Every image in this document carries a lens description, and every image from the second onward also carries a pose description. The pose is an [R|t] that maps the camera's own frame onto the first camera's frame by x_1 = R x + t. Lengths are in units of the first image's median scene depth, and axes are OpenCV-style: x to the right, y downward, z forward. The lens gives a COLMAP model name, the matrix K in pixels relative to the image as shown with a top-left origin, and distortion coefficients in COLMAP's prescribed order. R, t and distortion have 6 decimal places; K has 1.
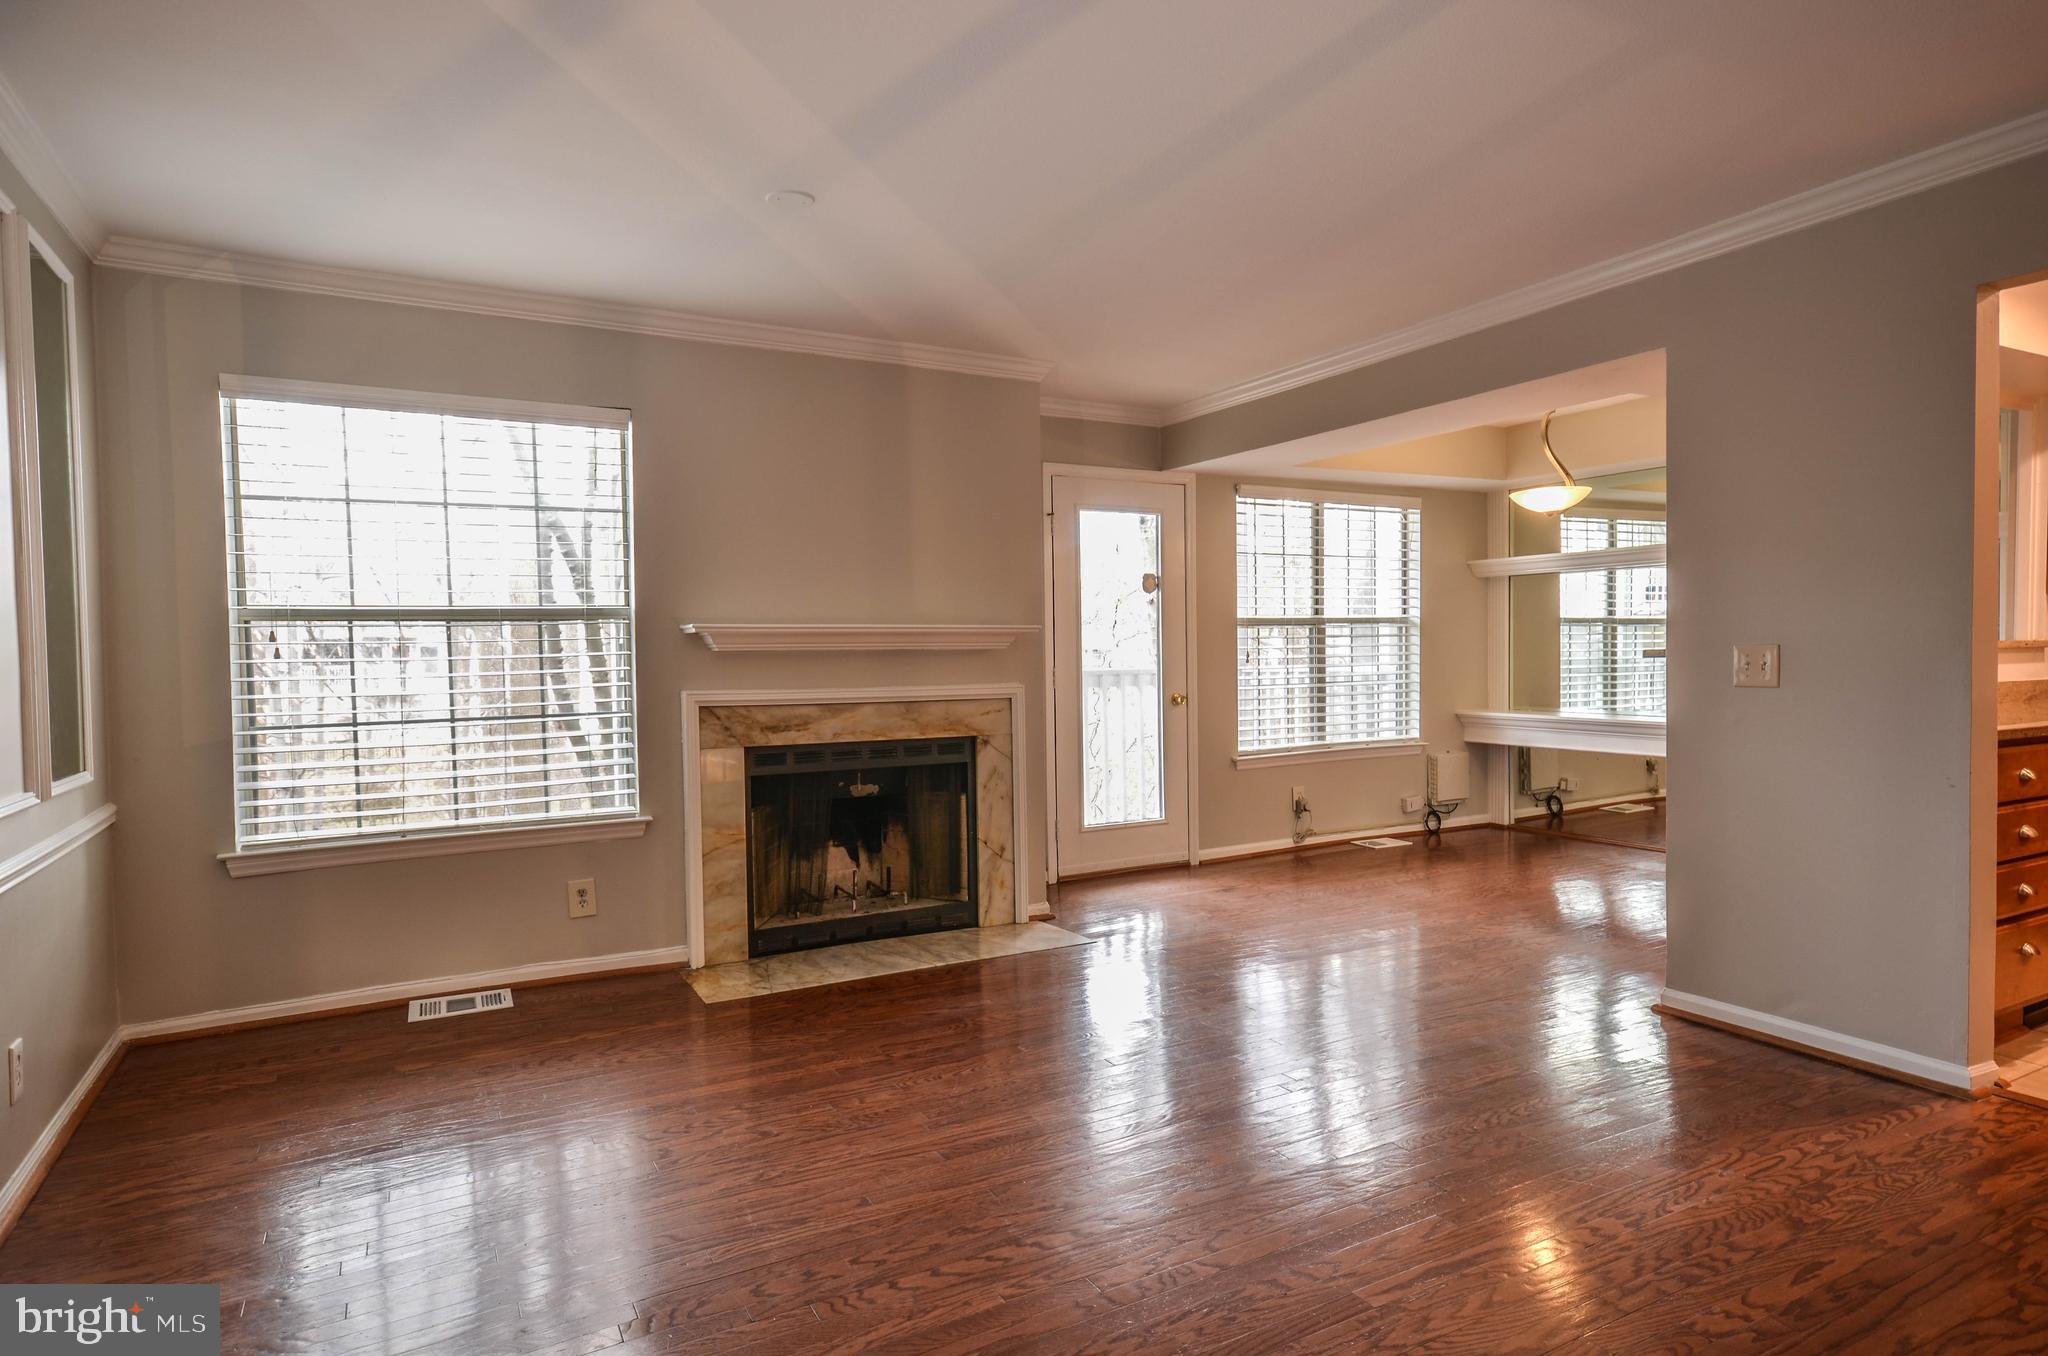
lens RADIAL K [[1139.3, 0, 1052.6], [0, 1139.3, 675.1], [0, 0, 1]] dist [0.008581, 0.005594]
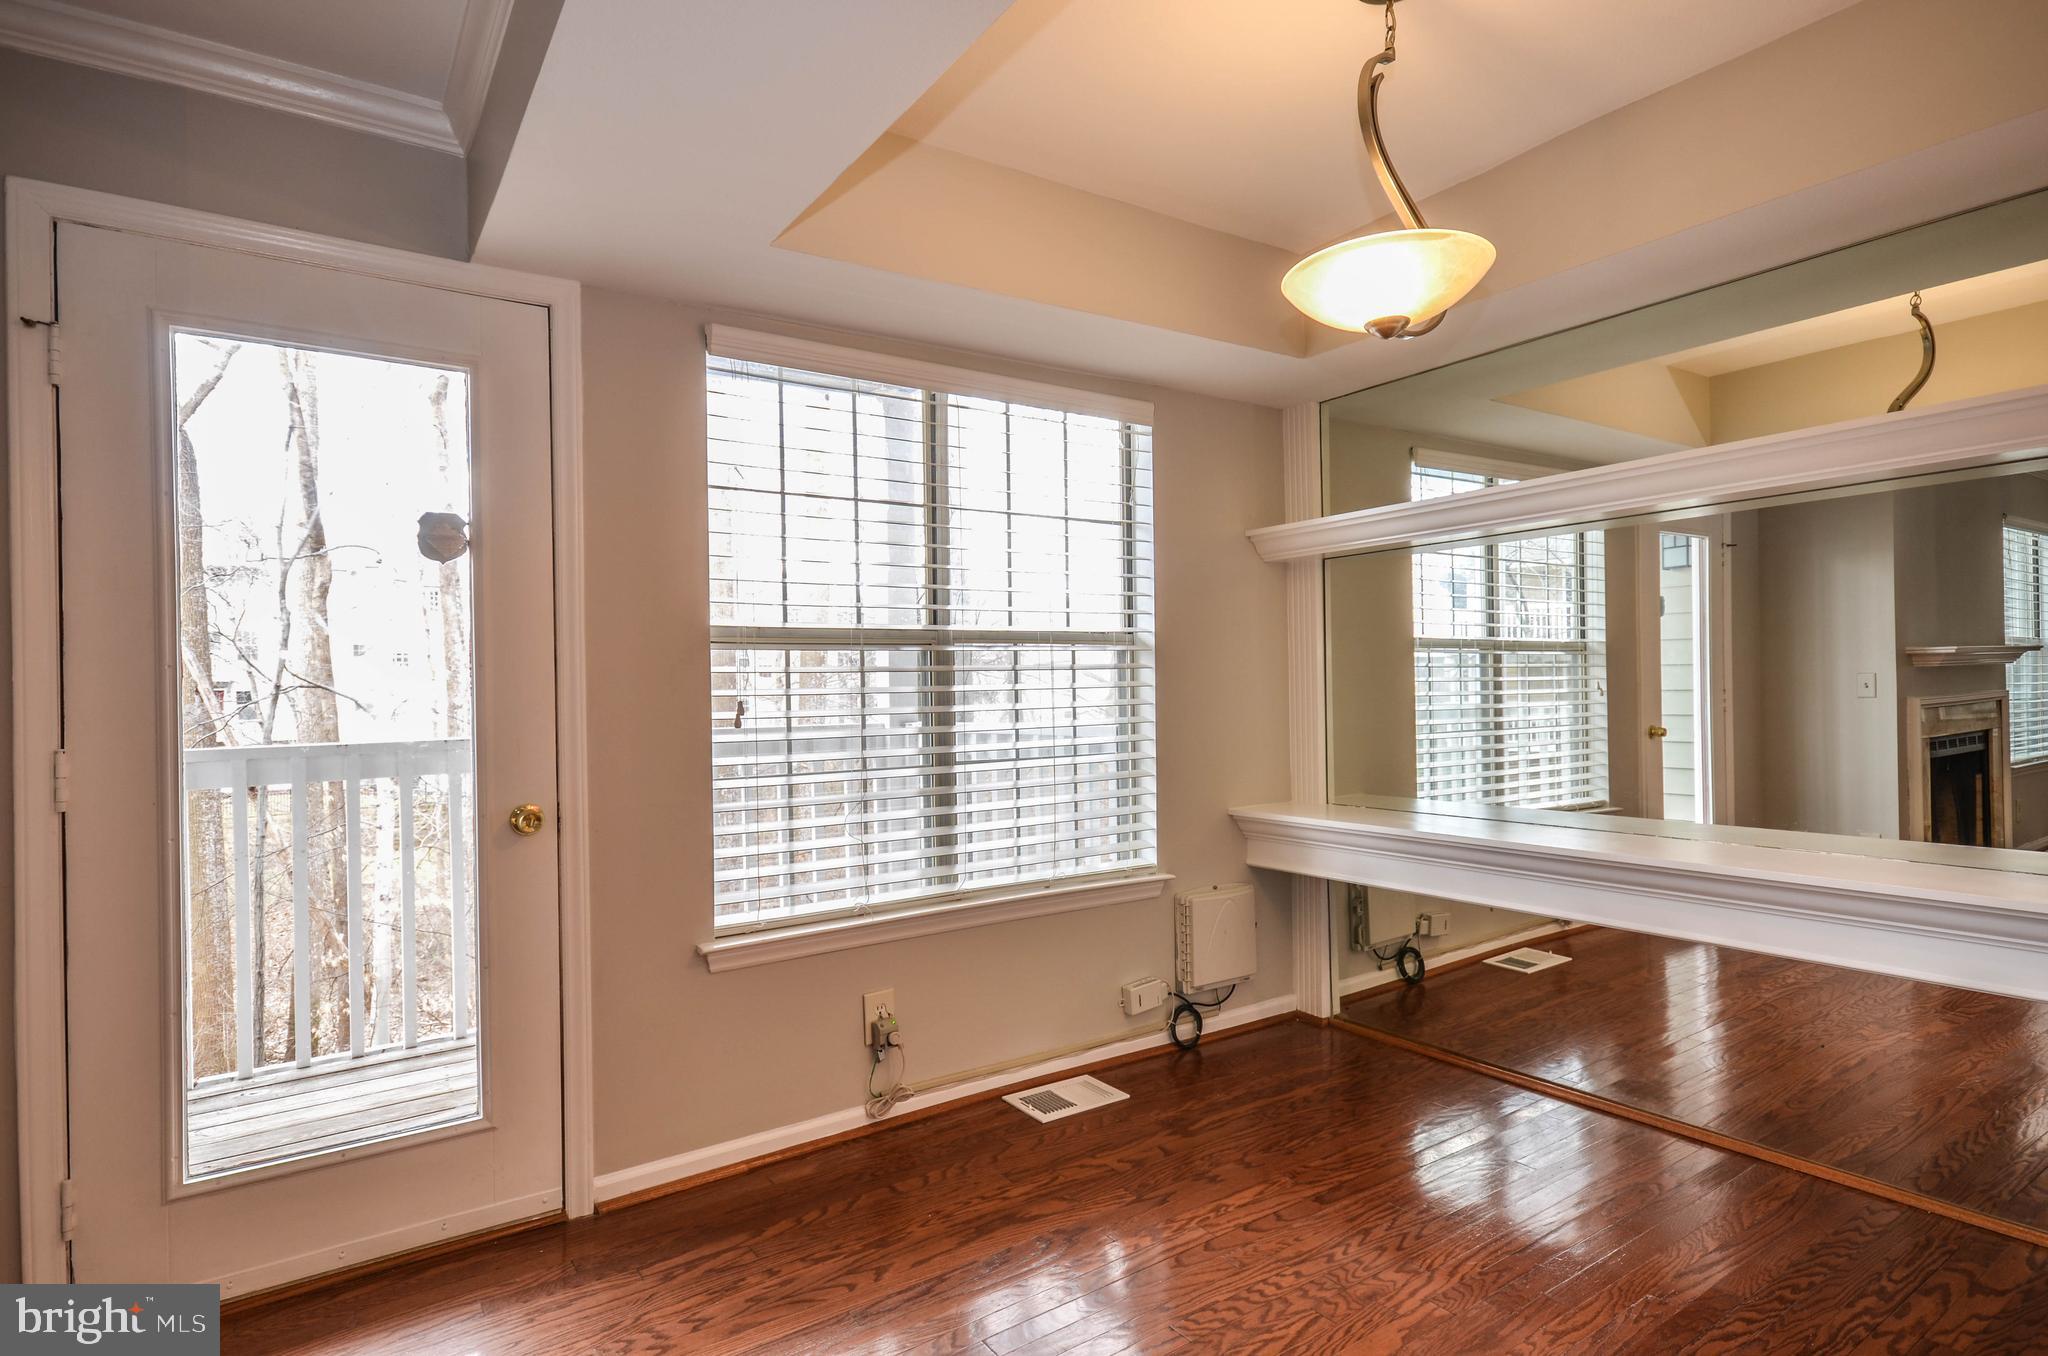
lens RADIAL K [[1079.1, 0, 1038.7], [0, 1079.1, 695.5], [0, 0, 1]] dist [0.003273, 0.002517]
pose [[0.995923, -0.006472, 0.089970, 0.270298], [0.008389, 0.999745, -0.020953, -0.014633], [-0.089811, 0.021622, 0.995724, 0.621146]]
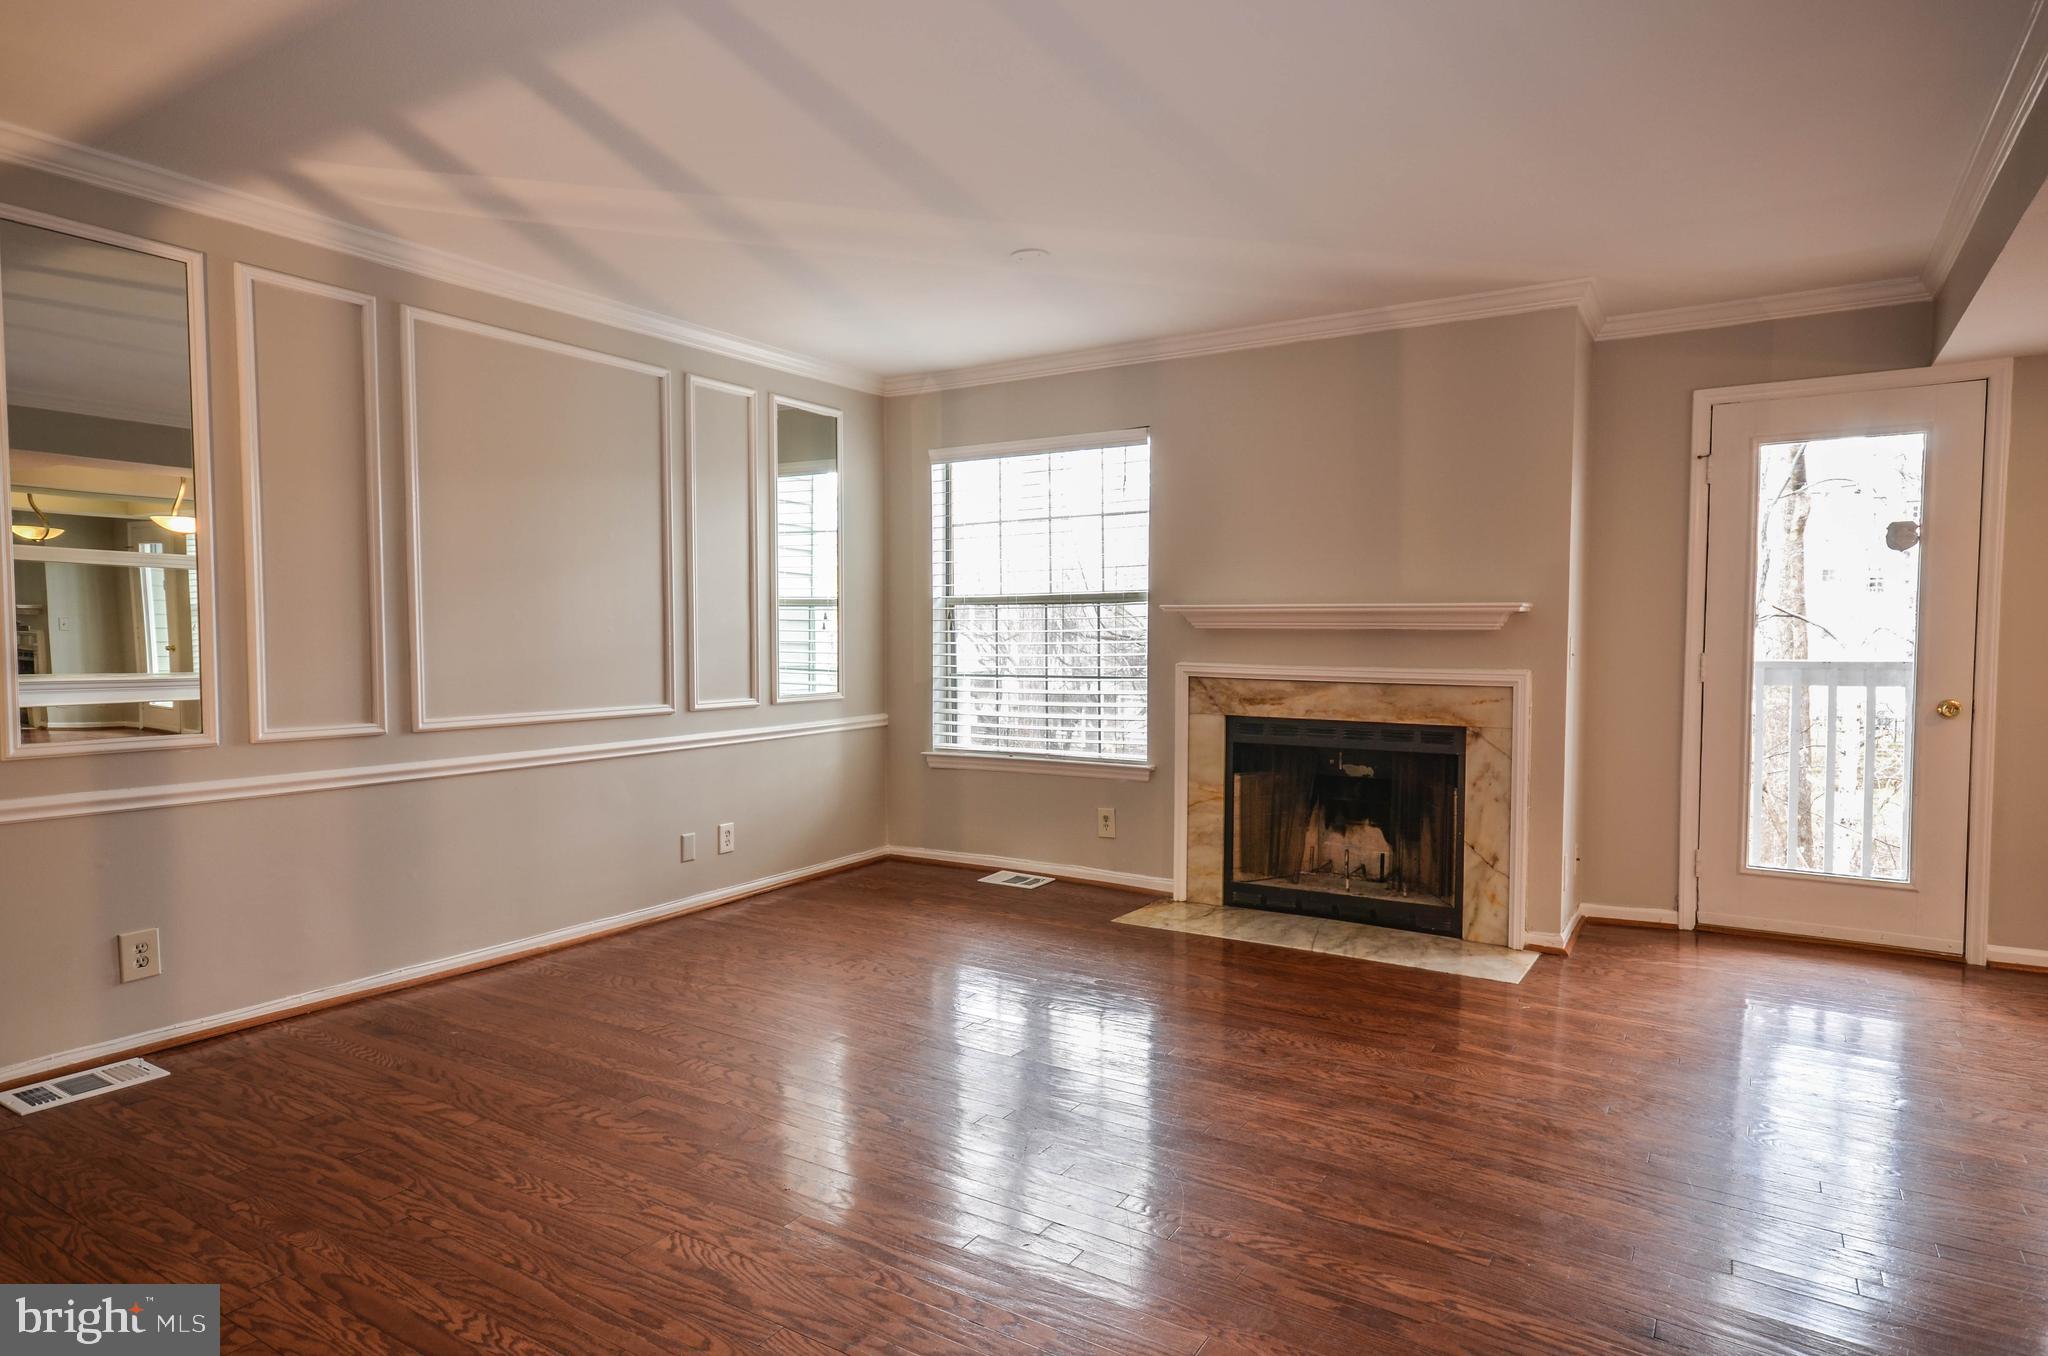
lens RADIAL K [[1139.3, 0, 1062.4], [0, 1139.3, 679.2], [0, 0, 1]] dist [0.008581, 0.005594]
pose [[0.489956, 0.049892, -0.870318, 0.455960], [-0.027212, 0.998750, 0.041935, -0.010515], [0.871323, 0.003136, 0.490701, 0.234068]]
